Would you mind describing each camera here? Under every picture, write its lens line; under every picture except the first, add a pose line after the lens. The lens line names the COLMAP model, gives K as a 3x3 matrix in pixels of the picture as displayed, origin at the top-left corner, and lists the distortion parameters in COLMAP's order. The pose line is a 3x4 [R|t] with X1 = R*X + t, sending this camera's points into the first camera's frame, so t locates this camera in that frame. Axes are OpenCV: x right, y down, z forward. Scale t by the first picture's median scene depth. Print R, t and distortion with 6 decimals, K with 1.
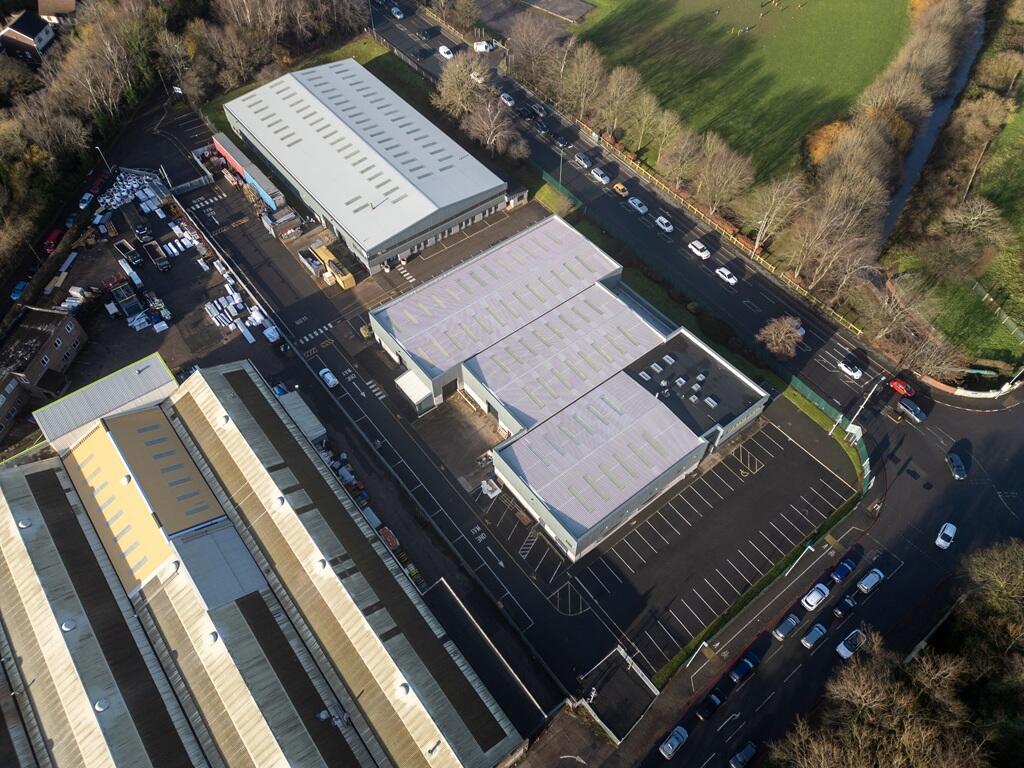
lens RADIAL K [[713.7, 0, 512.0], [0, 713.7, 384.0], [0, 0, 1]] dist [0.103491, -0.121835]
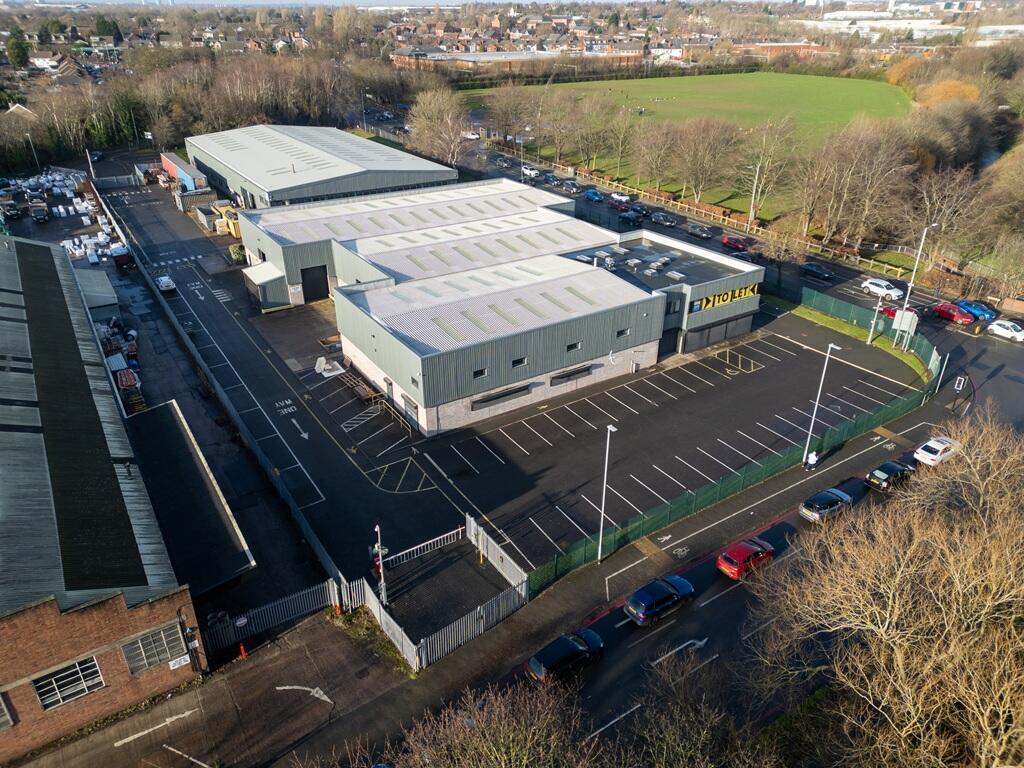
lens RADIAL K [[713.7, 0, 512.0], [0, 713.7, 384.0], [0, 0, 1]] dist [0.103491, -0.121835]
pose [[0.995492, 0.039813, -0.086089, 0.183959], [-0.073219, 0.899539, -0.430661, 0.413522], [0.060295, 0.435023, 0.898398, 0.427401]]
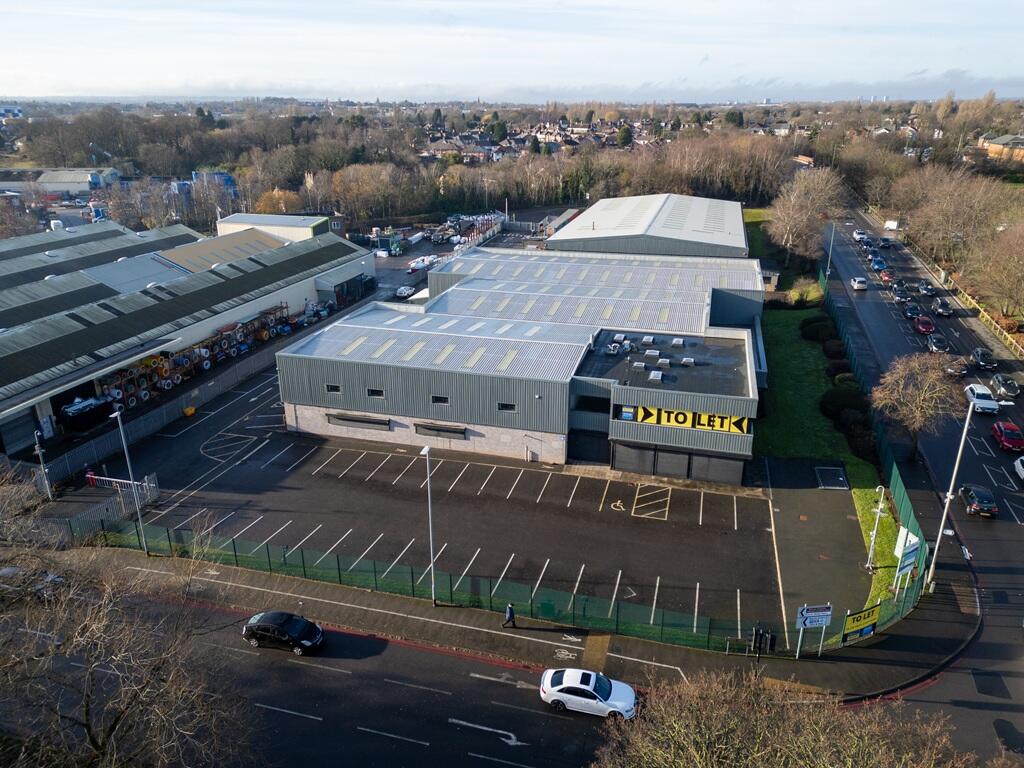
lens RADIAL K [[713.7, 0, 512.0], [0, 713.7, 384.0], [0, 0, 1]] dist [0.103491, -0.121835]
pose [[0.587881, 0.288211, -0.755864, 0.608834], [-0.645346, 0.730499, -0.223385, 0.213330], [0.487776, 0.619117, 0.615442, 0.622277]]
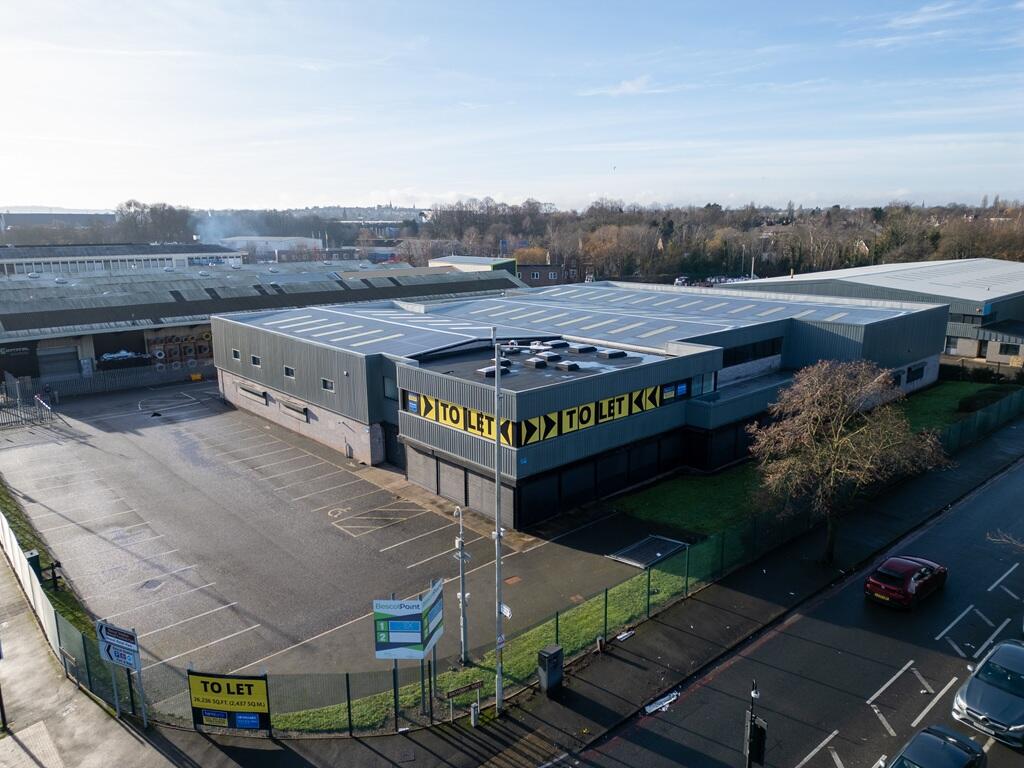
lens RADIAL K [[713.7, 0, 512.0], [0, 713.7, 384.0], [0, 0, 1]] dist [0.103491, -0.121835]
pose [[0.053179, 0.216236, -0.974892, 0.652060], [-0.793751, 0.601529, 0.090124, -0.013779], [0.605914, 0.769029, 0.203626, 0.924695]]
